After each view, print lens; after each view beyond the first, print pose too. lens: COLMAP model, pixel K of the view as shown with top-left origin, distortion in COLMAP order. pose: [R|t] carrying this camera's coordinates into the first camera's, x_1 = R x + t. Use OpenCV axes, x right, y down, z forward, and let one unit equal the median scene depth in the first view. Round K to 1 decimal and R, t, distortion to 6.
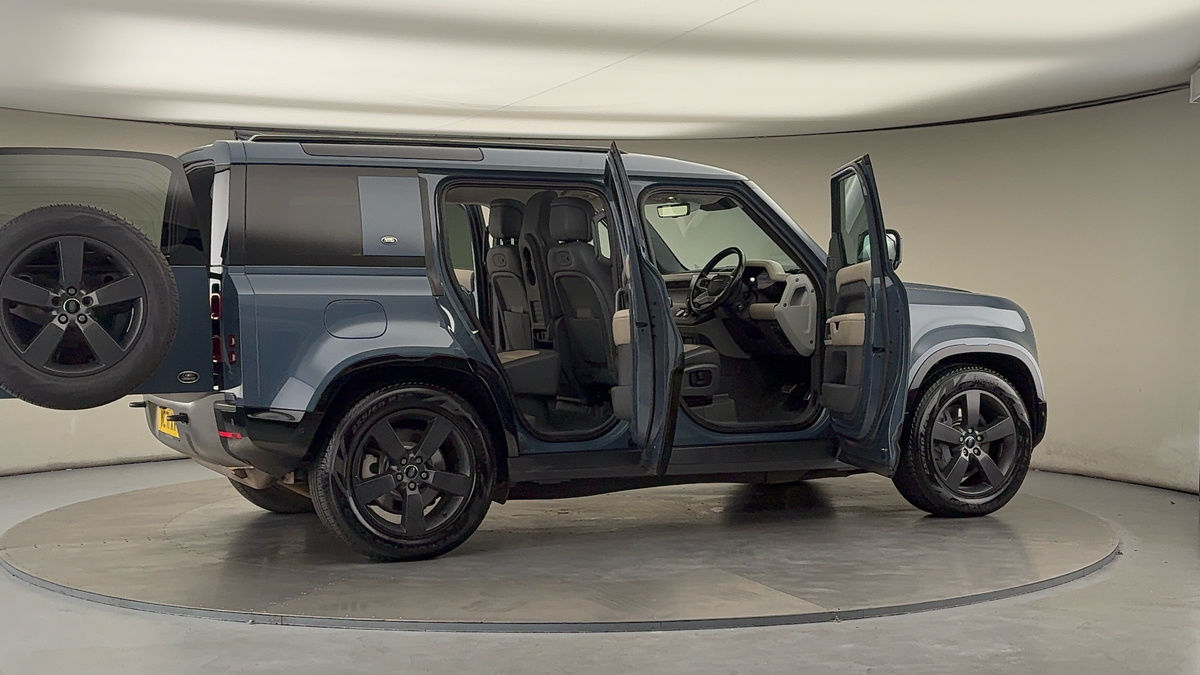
lens RADIAL K [[1629.9, 0, 600.0], [0, 1629.9, 337.5], [0, 0, 1]] dist [0.096752, -0.042249]
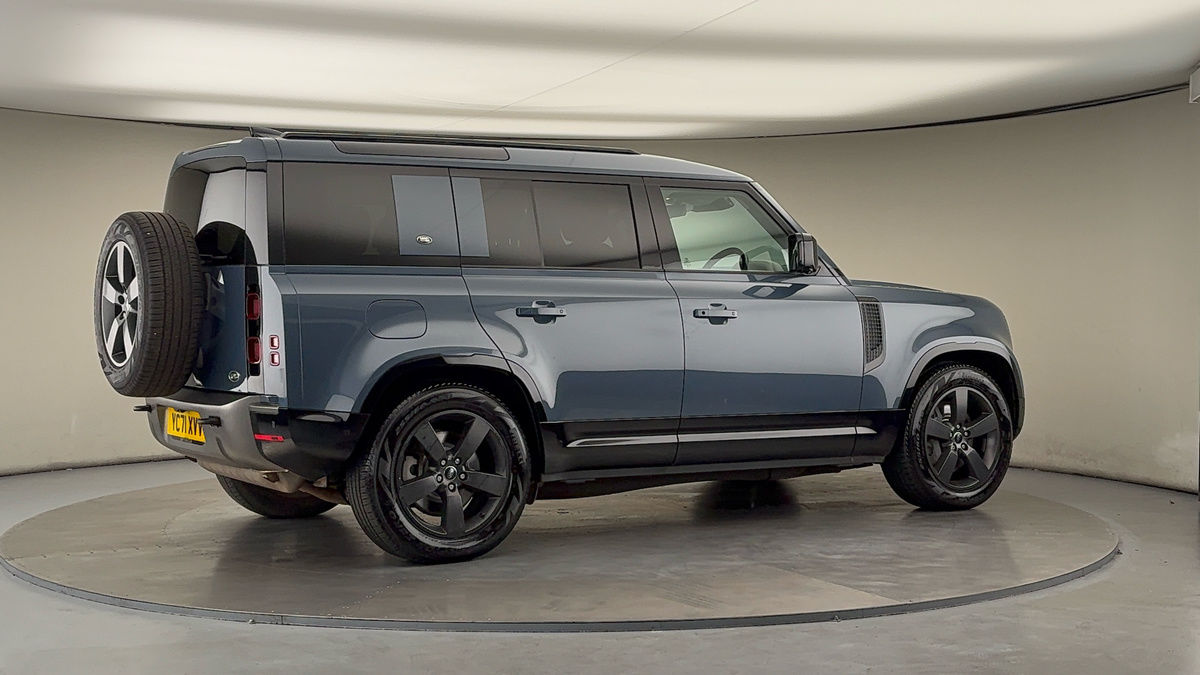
lens RADIAL K [[1629.9, 0, 600.0], [0, 1629.9, 337.5], [0, 0, 1]] dist [0.096752, -0.042249]
pose [[0.992894, -0.003456, 0.118949, -0.134634], [0.003510, 0.999994, -0.000249, 0.000391], [-0.118947, 0.000665, 0.992900, 0.003935]]
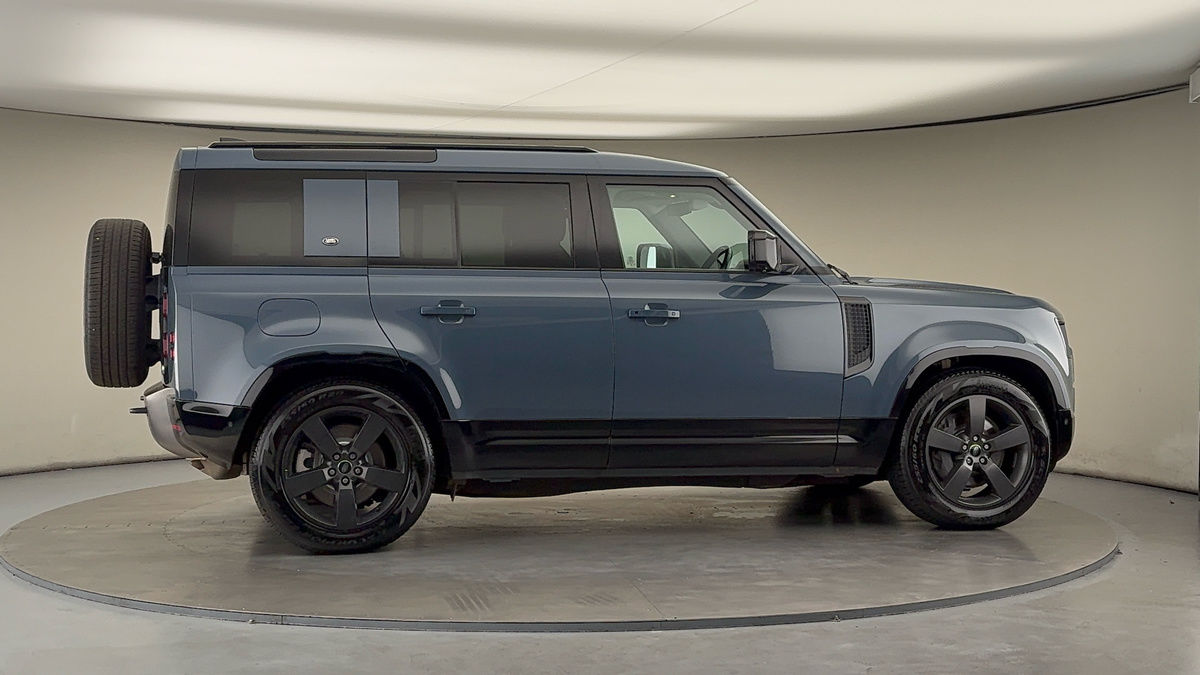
lens RADIAL K [[1629.9, 0, 600.0], [0, 1629.9, 337.5], [0, 0, 1]] dist [0.096752, -0.042249]
pose [[0.974162, 0.006625, -0.225754, 0.255250], [-0.006214, 0.999977, 0.002533, -0.002570], [0.225766, -0.001065, 0.974181, 0.035216]]
